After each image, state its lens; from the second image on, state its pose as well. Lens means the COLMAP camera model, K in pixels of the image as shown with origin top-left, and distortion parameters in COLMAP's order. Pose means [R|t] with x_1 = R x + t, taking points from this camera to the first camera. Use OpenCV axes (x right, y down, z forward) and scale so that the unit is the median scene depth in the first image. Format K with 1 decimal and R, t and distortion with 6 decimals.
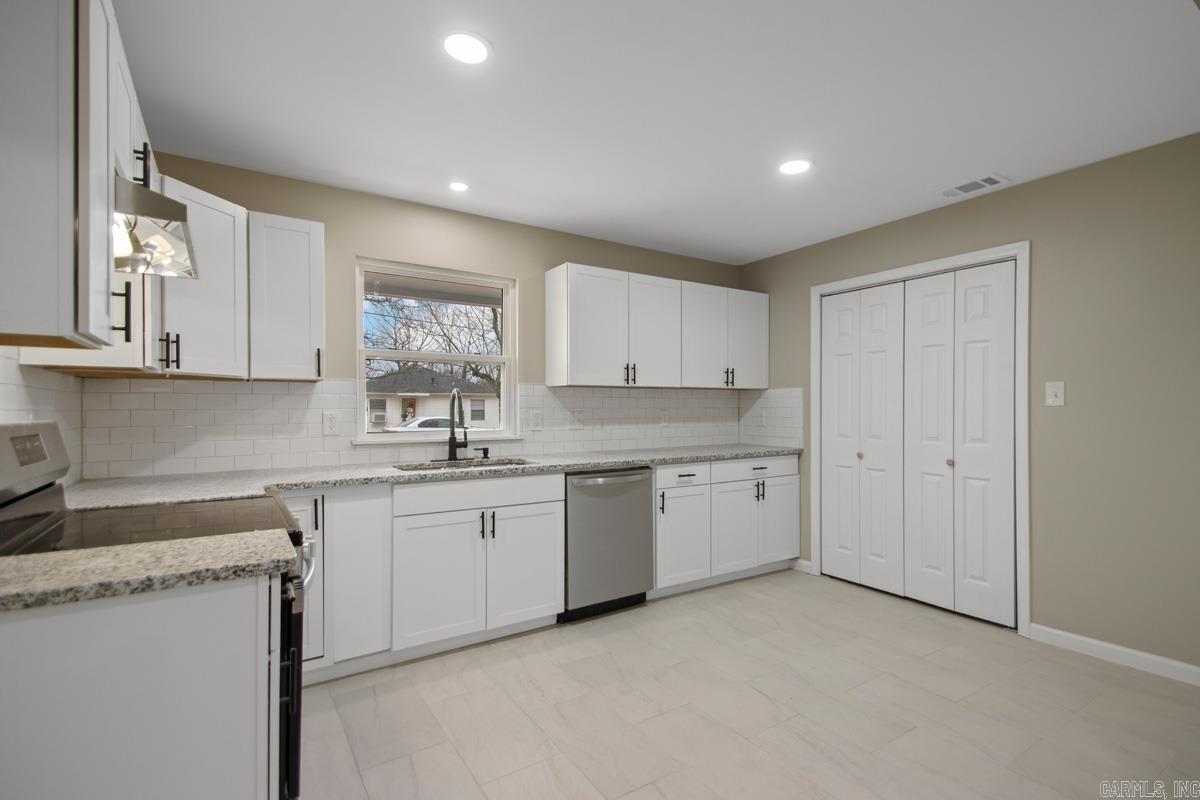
lens RADIAL K [[567.4, 0, 611.0], [0, 567.4, 407.9], [0, 0, 1]] dist [0.044471, -0.022489]
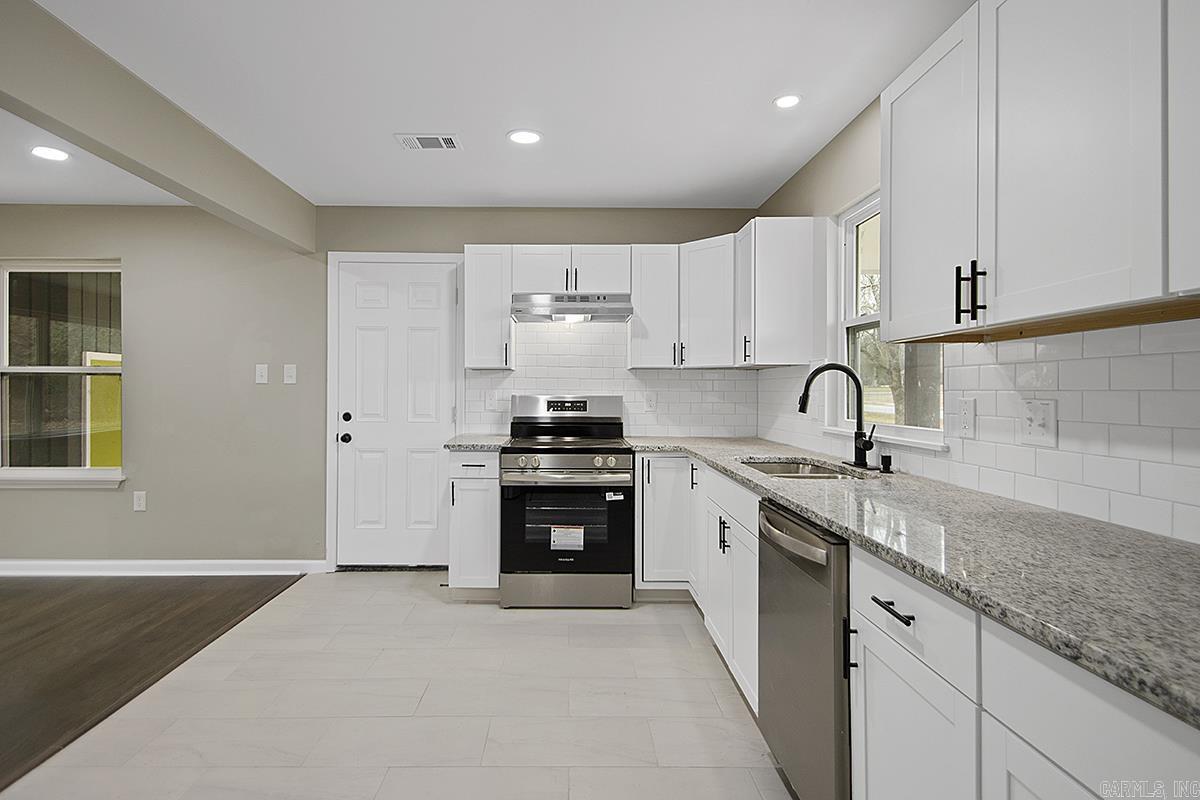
lens RADIAL K [[638.5, 0, 577.0], [0, 638.5, 390.2], [0, 0, 1]] dist [0.029419, 0.000149]
pose [[-0.576989, 0.003036, -0.816746, 0.529736], [0.001114, 0.999995, 0.002930, -0.001914], [0.816751, 0.000780, -0.576989, 1.100701]]
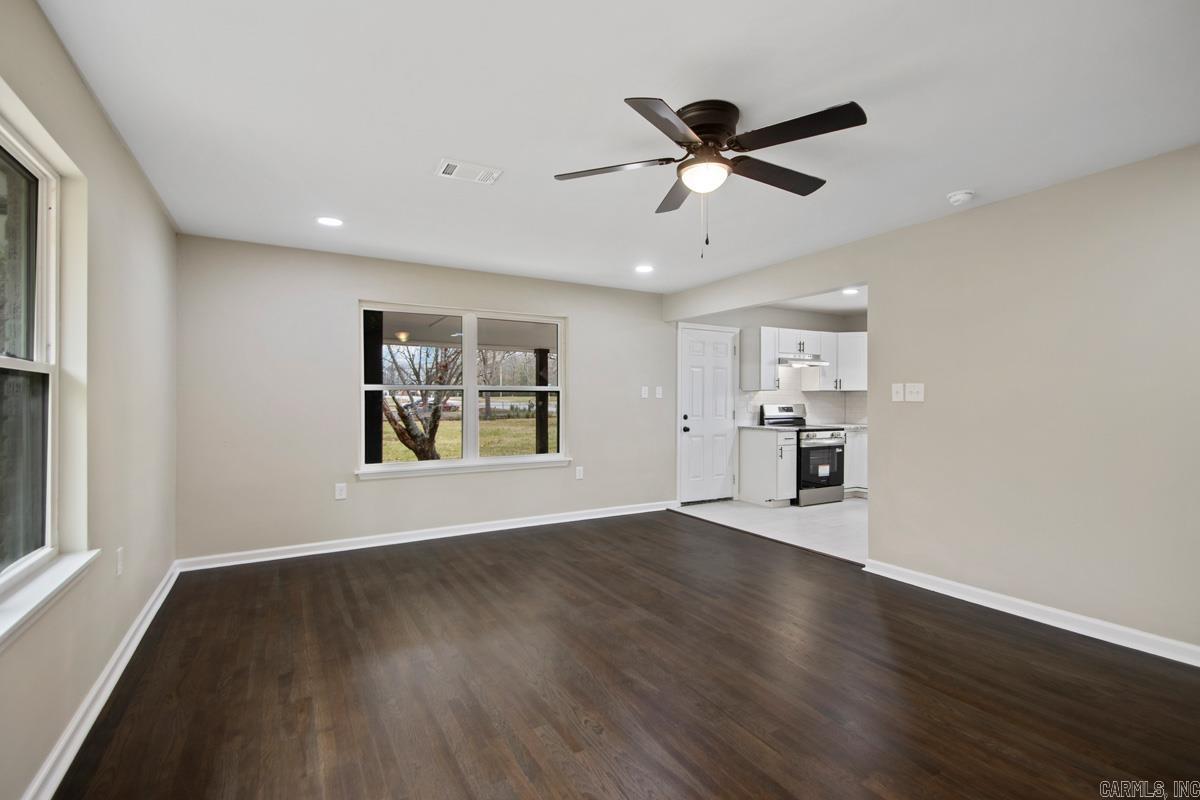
lens RADIAL K [[557.0, 0, 600.6], [0, 557.0, 402.3], [0, 0, 1]] dist [0.037790, -0.021309]
pose [[-0.082382, 0.003926, -0.996593, 1.651694], [0.002550, 0.999990, 0.003729, -0.005058], [0.996598, -0.002234, -0.082391, -0.082498]]
